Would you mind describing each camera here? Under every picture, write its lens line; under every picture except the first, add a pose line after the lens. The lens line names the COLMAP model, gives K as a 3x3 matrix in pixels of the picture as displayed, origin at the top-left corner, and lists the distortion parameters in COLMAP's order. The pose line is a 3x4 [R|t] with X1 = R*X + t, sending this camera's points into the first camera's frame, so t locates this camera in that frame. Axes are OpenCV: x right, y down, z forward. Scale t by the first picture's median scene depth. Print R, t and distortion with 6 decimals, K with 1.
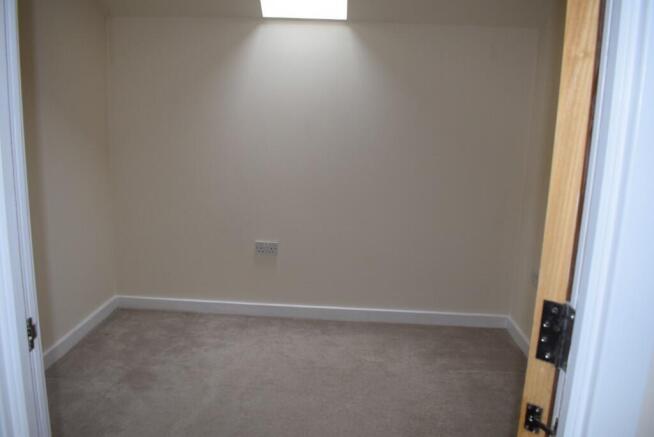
lens RADIAL K [[560.5, 0, 315.3], [0, 560.5, 218.6], [0, 0, 1]] dist [-0.081897, 0.008286]
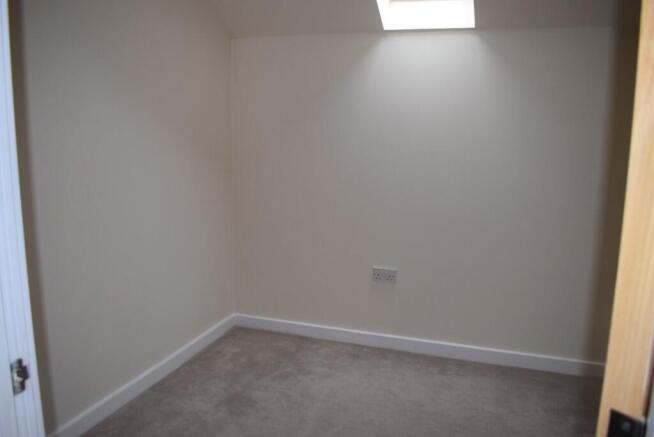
lens RADIAL K [[560.5, 0, 315.3], [0, 560.5, 218.6], [0, 0, 1]] dist [-0.081897, 0.008286]
pose [[0.955501, 0.028516, -0.293605, 0.082516], [-0.035857, 0.999164, -0.019650, -0.021343], [0.292799, 0.029304, 0.955725, 0.076193]]
